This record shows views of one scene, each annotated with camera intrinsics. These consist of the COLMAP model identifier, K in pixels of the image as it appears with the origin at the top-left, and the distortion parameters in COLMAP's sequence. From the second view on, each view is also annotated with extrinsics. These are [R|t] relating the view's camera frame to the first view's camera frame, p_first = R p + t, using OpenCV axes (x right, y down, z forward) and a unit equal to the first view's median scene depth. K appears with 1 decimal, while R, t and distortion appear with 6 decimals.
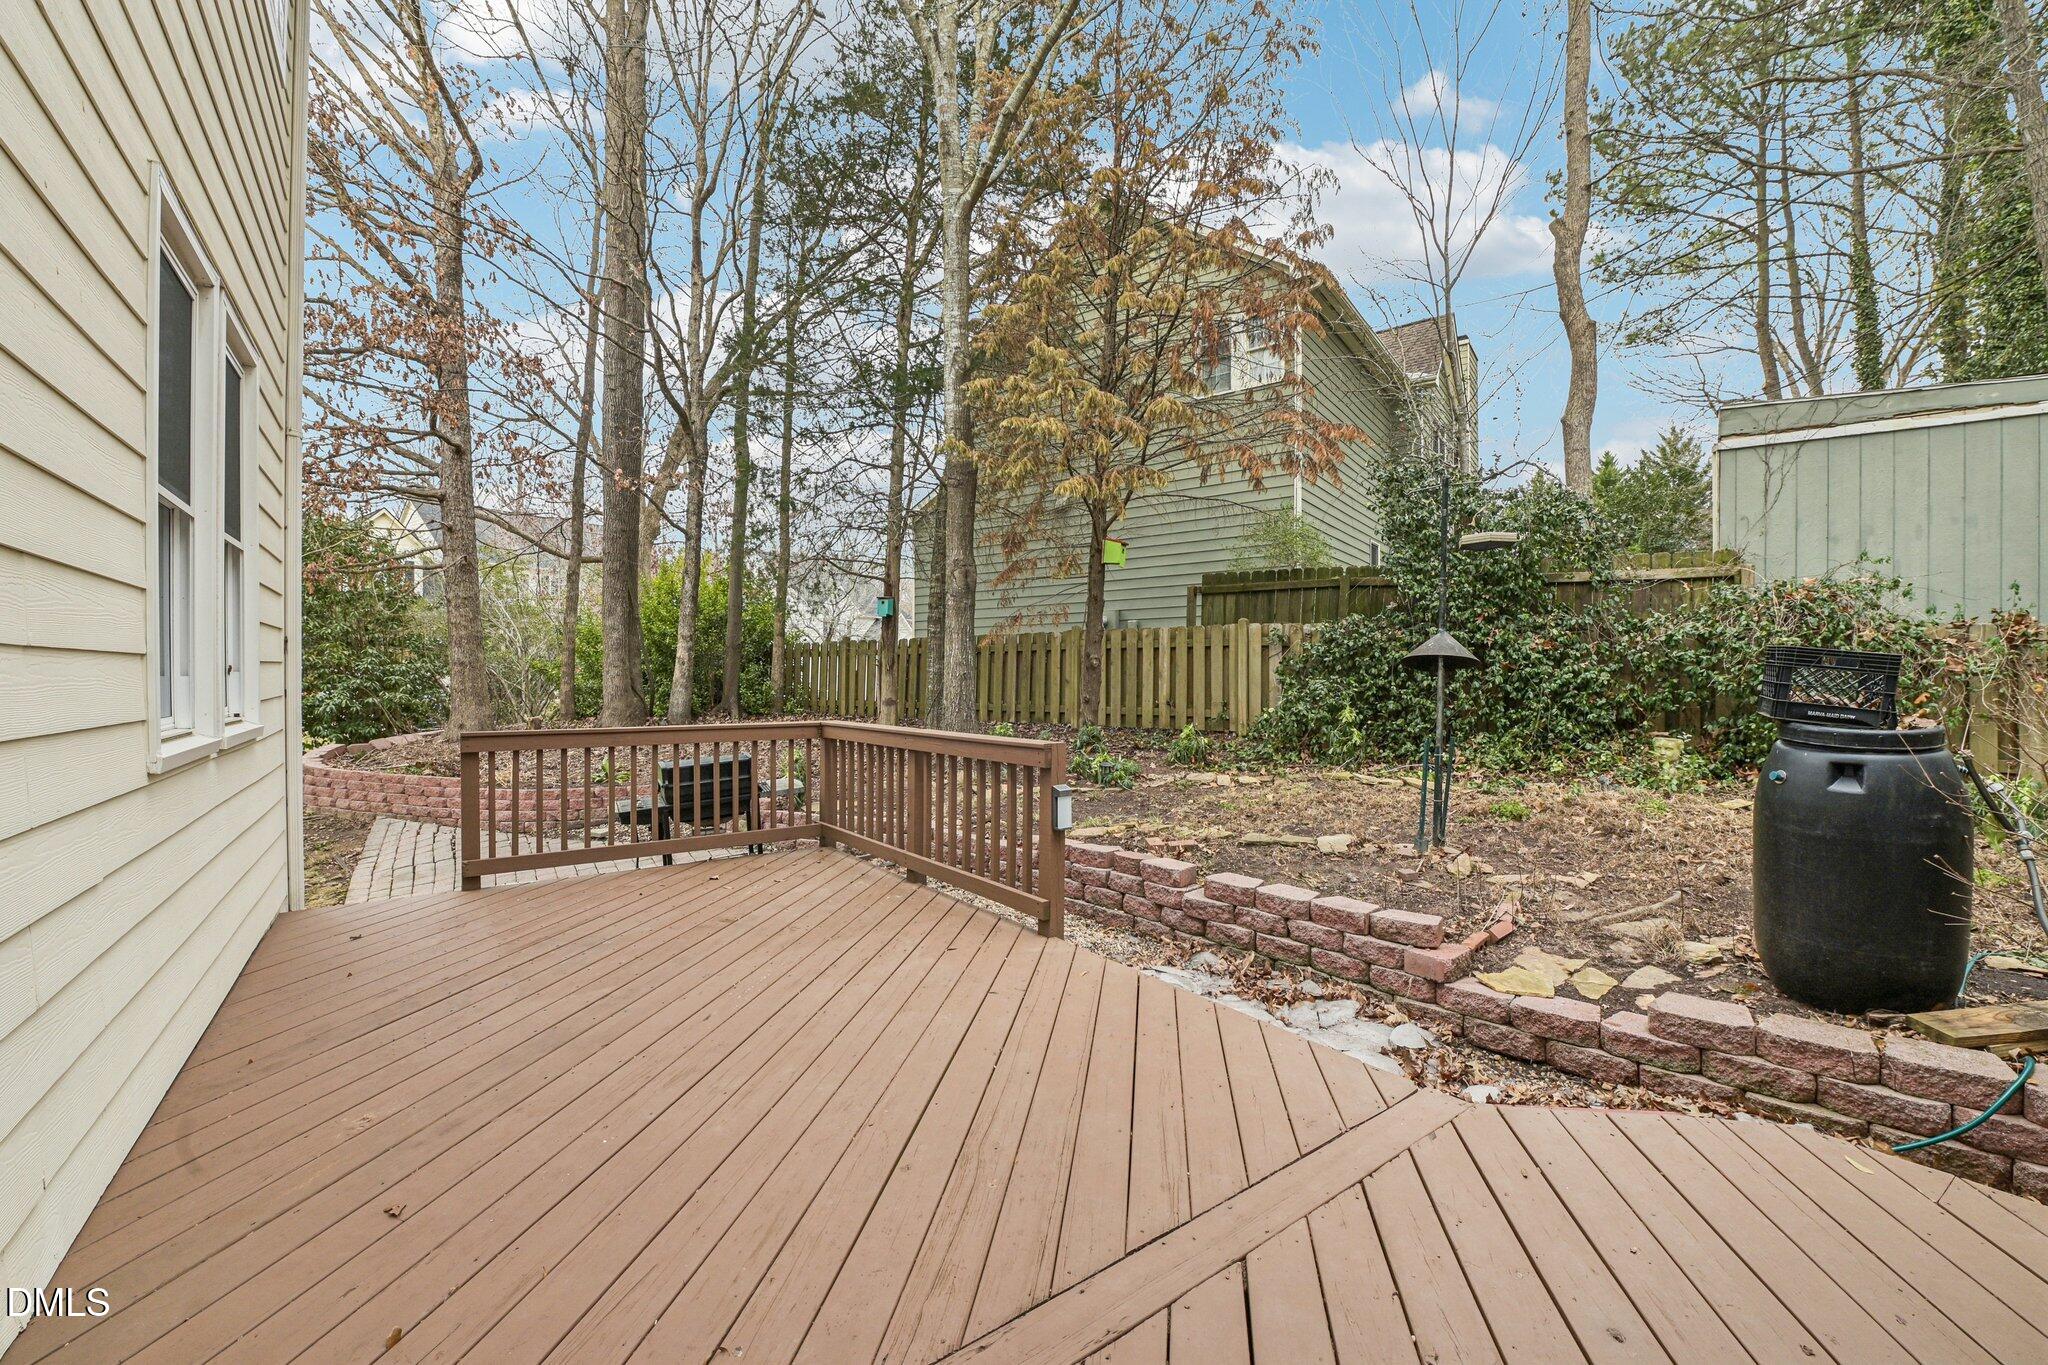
lens RADIAL K [[835.2, 0, 1032.9], [0, 835.2, 688.9], [0, 0, 1]] dist [-0.015293, -0.000651]
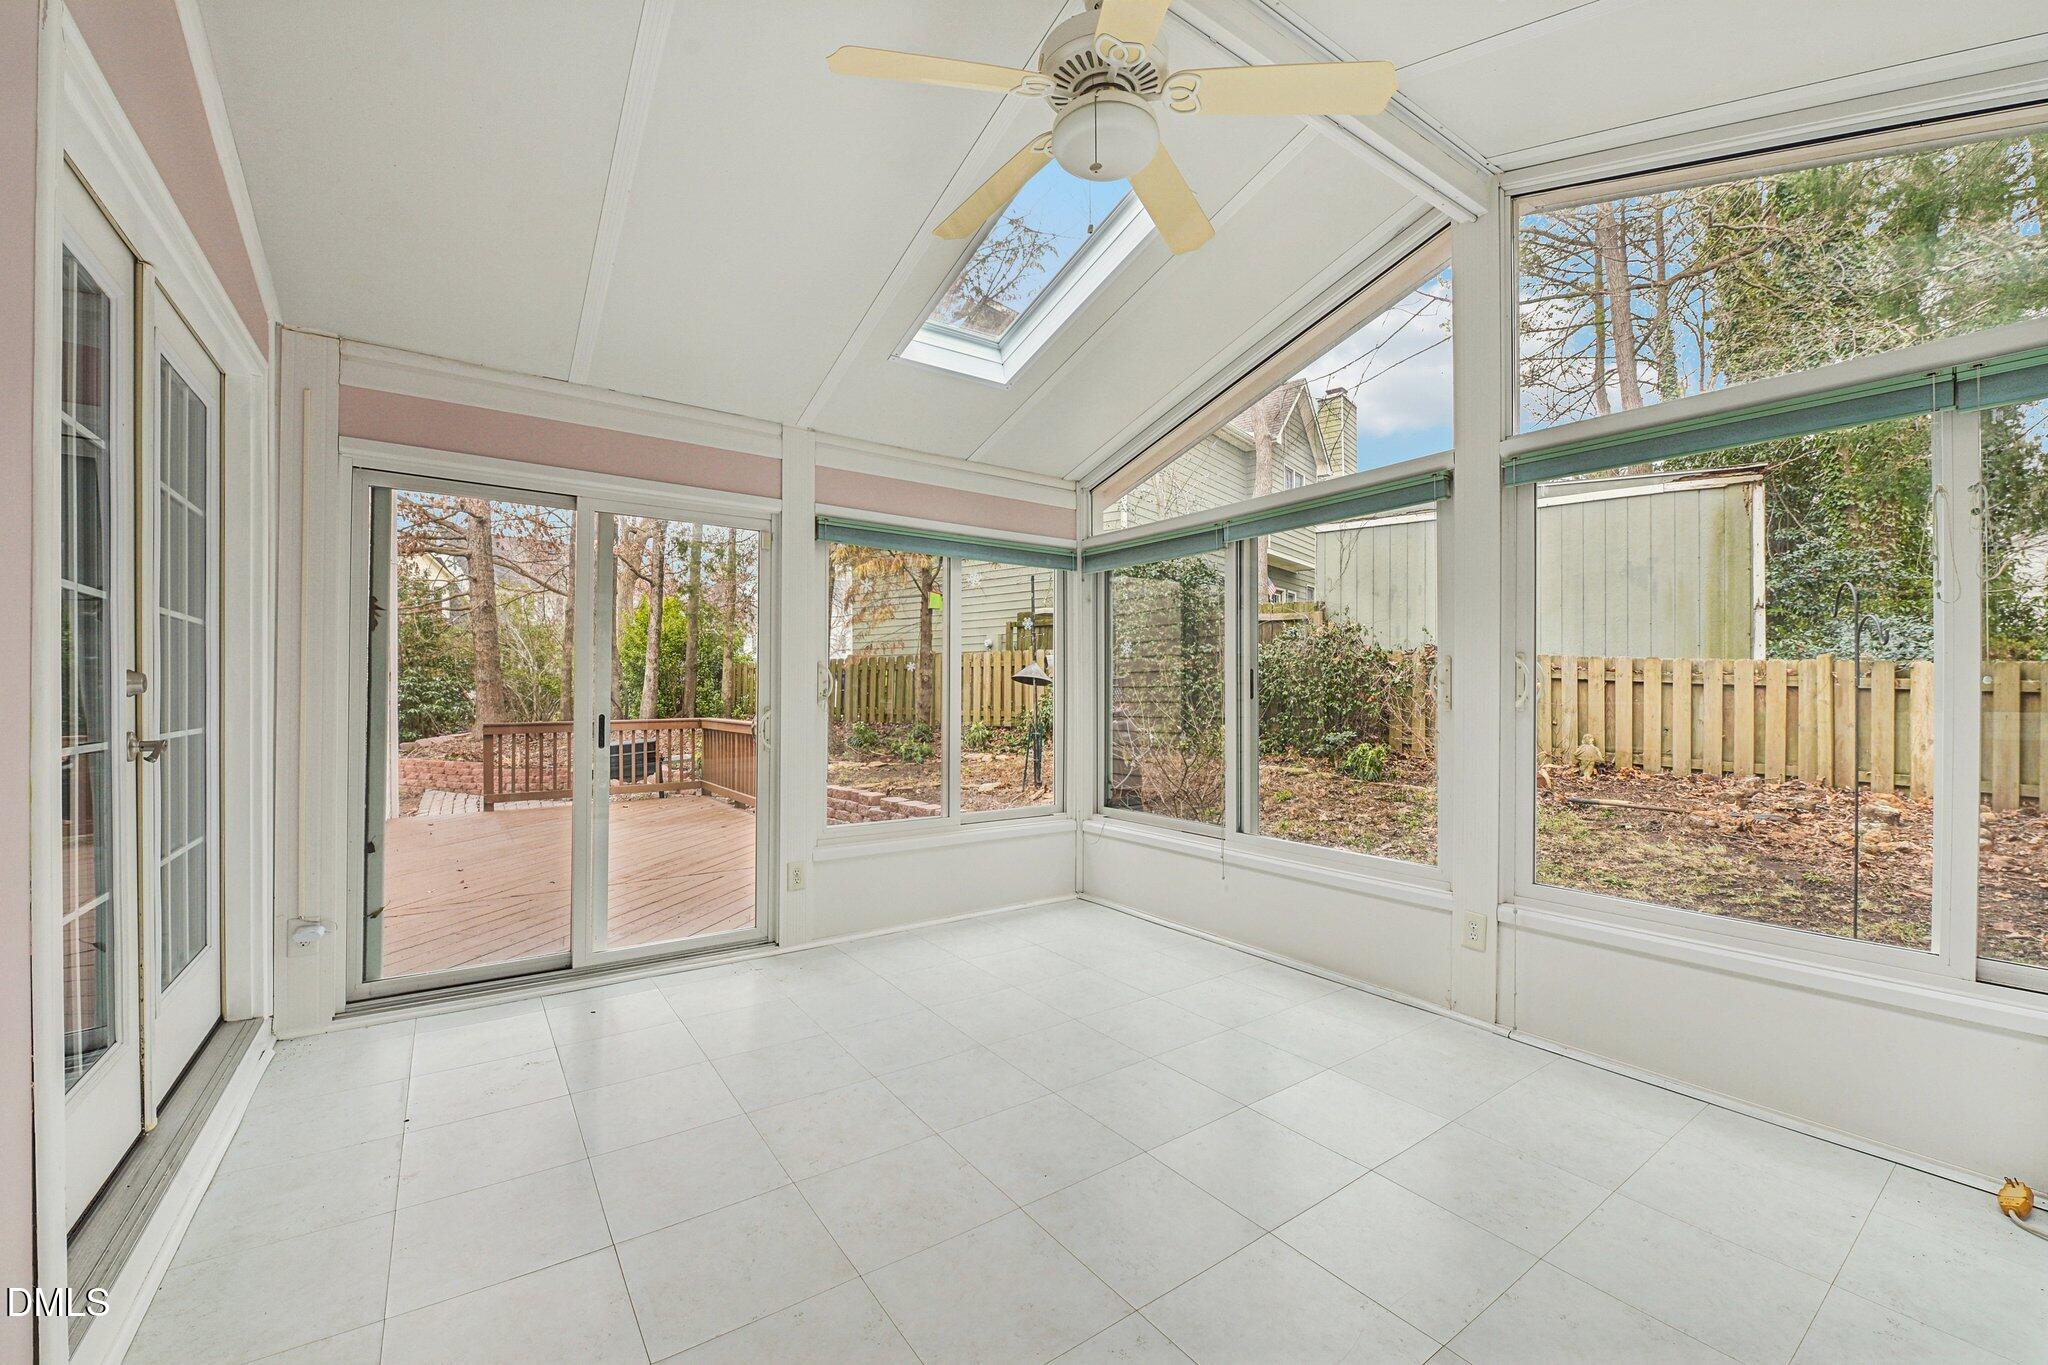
lens RADIAL K [[835.2, 0, 1031.3], [0, 835.2, 685.9], [0, 0, 1]] dist [-0.015293, -0.000651]
pose [[0.999758, -0.008728, -0.020208, 0.212636], [0.008451, 0.999870, -0.013715, 0.001361], [0.020325, 0.013541, 0.999702, -0.308146]]
